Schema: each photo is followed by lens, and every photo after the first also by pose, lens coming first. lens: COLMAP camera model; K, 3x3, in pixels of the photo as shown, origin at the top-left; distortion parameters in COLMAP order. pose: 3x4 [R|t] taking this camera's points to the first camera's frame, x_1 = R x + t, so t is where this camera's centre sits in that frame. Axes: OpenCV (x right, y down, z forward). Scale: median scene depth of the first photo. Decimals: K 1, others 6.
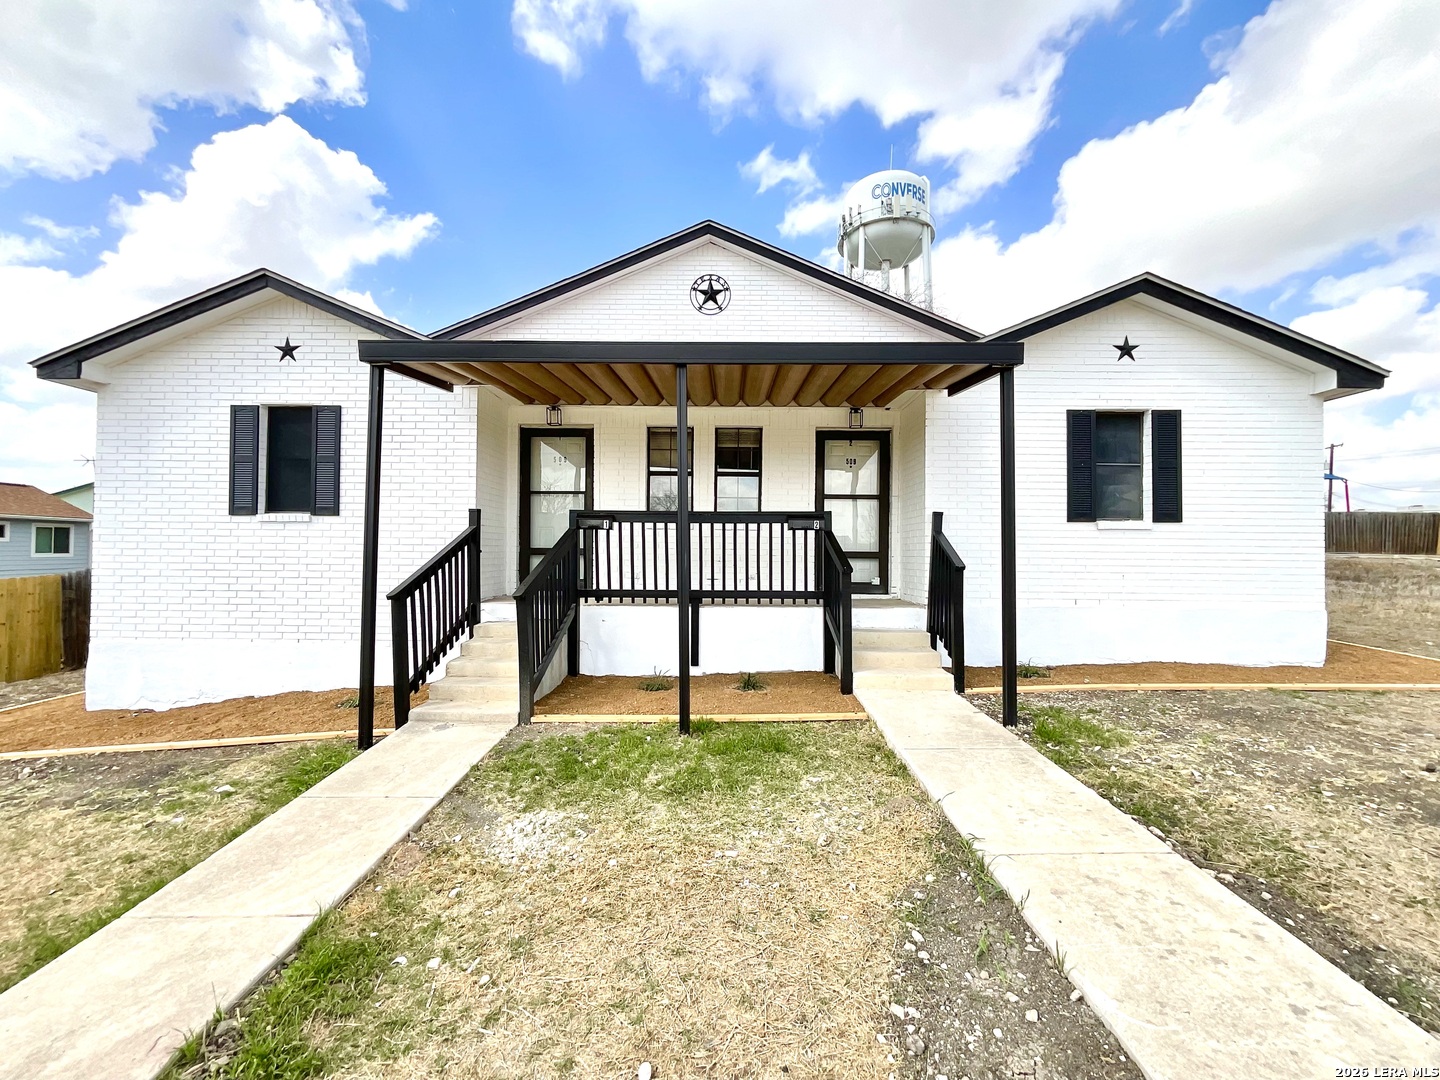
lens RADIAL K [[578.7, 0, 724.0], [0, 578.7, 544.2], [0, 0, 1]] dist [-0.001165, 0.000392]
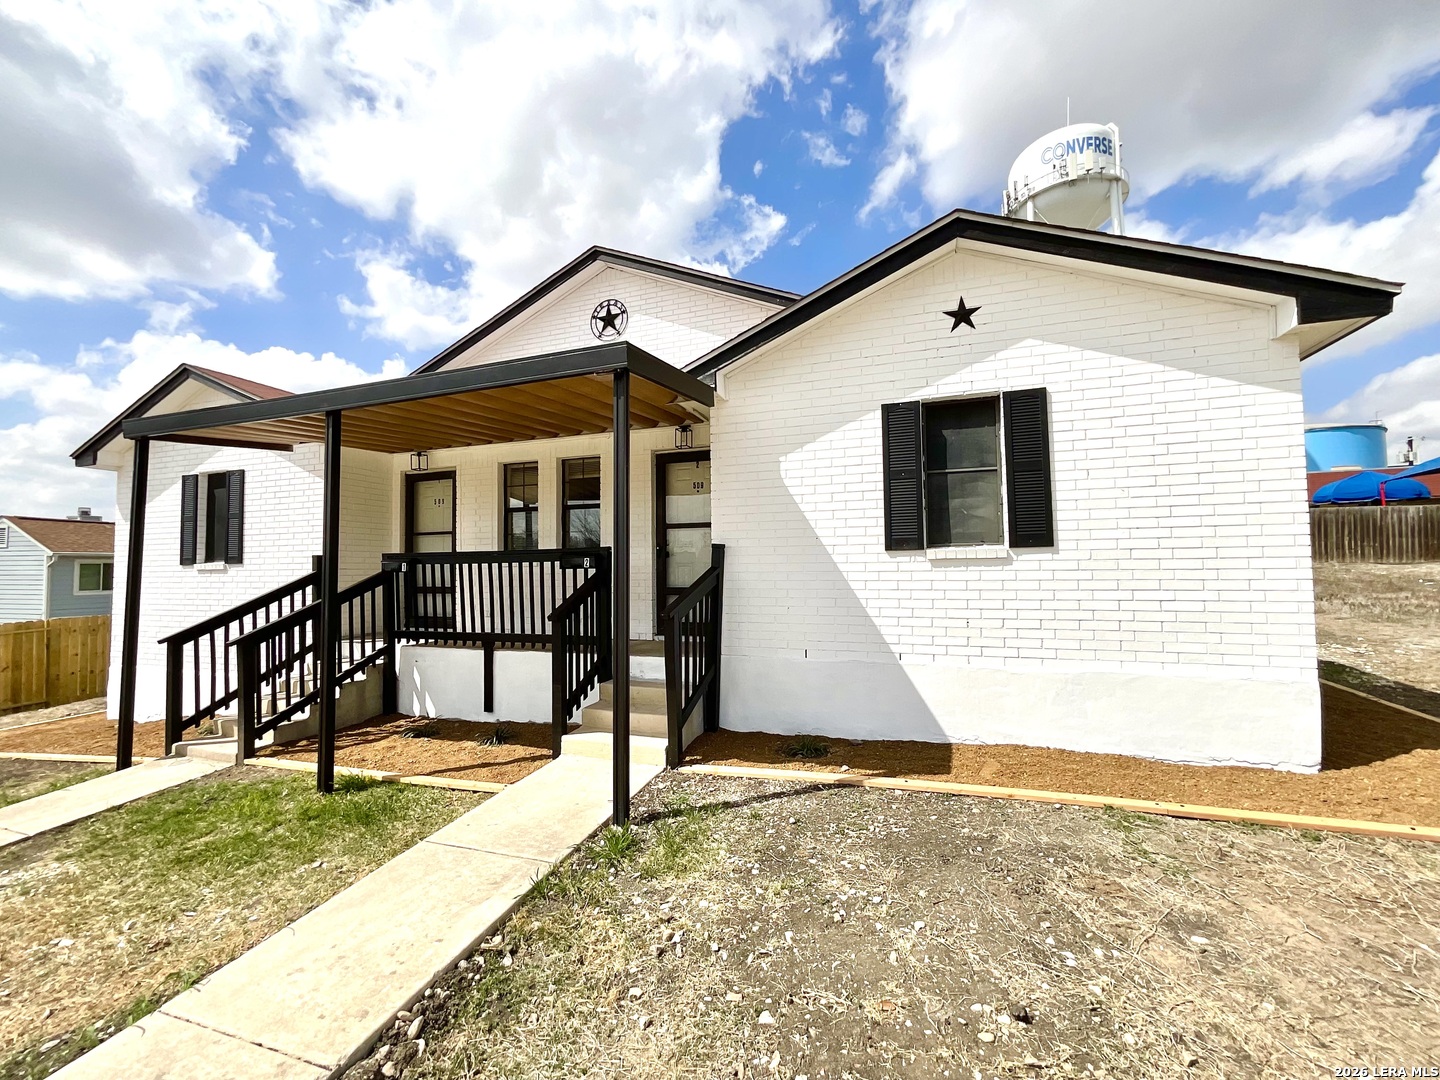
lens RADIAL K [[583.0, 0, 719.4], [0, 583.0, 542.9], [0, 0, 1]] dist [-0.001730, 0.000185]
pose [[0.946387, -0.034138, -0.321226, 0.623779], [0.023943, 0.999078, -0.035634, -0.026283], [0.322146, 0.026032, 0.946332, 0.198586]]
